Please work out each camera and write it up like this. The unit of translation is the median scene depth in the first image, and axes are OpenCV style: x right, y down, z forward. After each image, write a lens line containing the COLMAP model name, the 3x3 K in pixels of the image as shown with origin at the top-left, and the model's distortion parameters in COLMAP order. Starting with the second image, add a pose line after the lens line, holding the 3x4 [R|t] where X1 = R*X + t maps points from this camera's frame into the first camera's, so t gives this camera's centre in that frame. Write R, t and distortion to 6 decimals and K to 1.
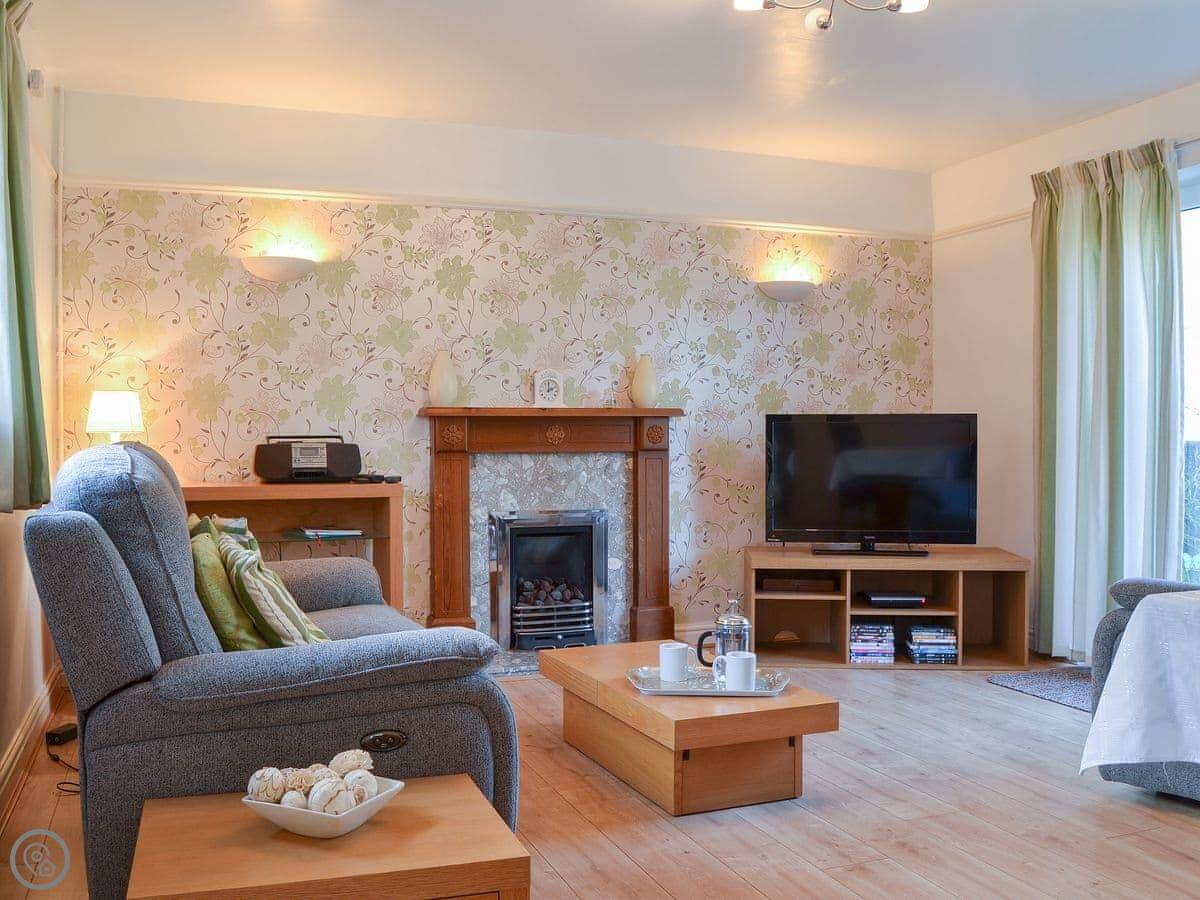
lens RADIAL K [[1119.0, 0, 599.8], [0, 1119.0, 470.0], [0, 0, 1]] dist [-0.080485, 0.019164]
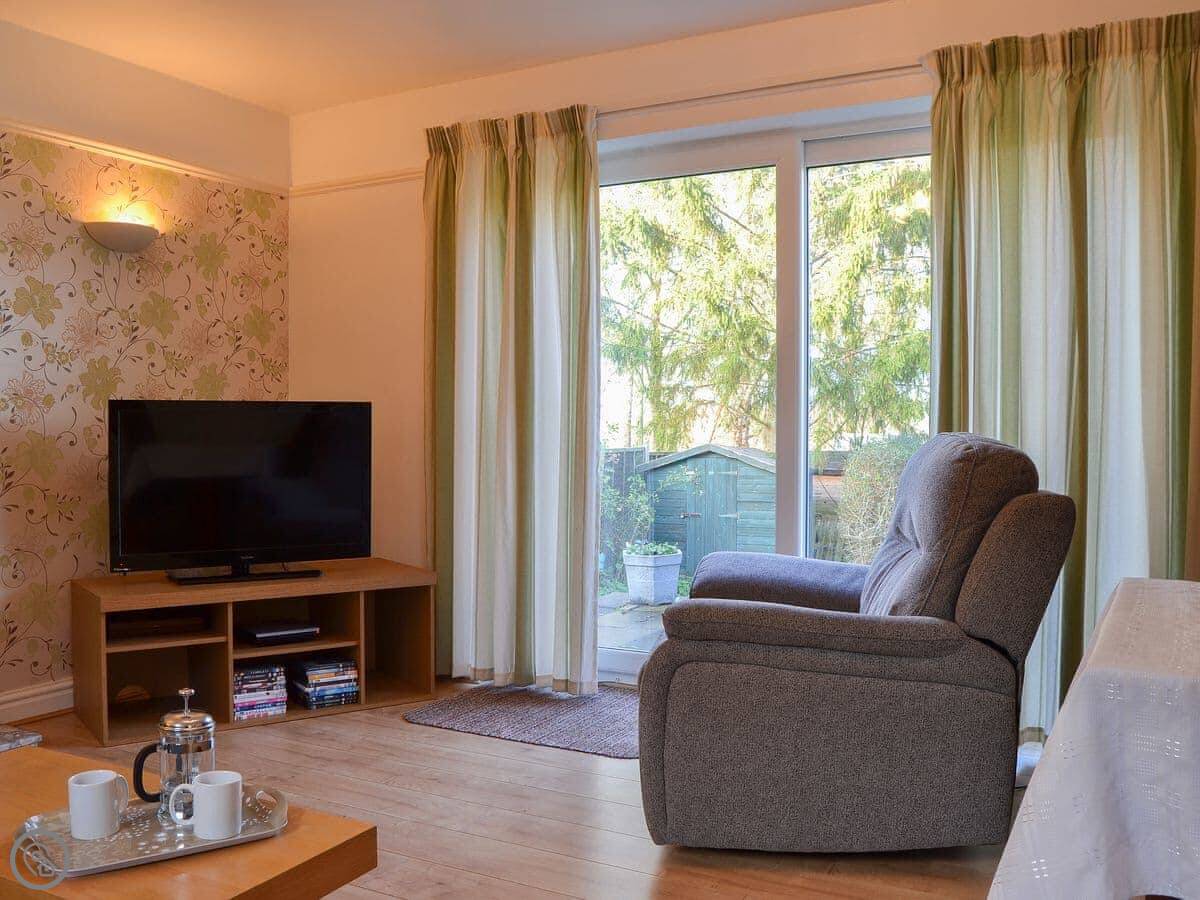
lens RADIAL K [[1119.0, 0, 599.8], [0, 1119.0, 470.0], [0, 0, 1]] dist [-0.080485, 0.019164]
pose [[0.774894, -0.021835, 0.631714, -0.061005], [0.017015, 0.999762, 0.013684, -0.008293], [-0.631862, 0.000145, 0.775081, 0.237204]]
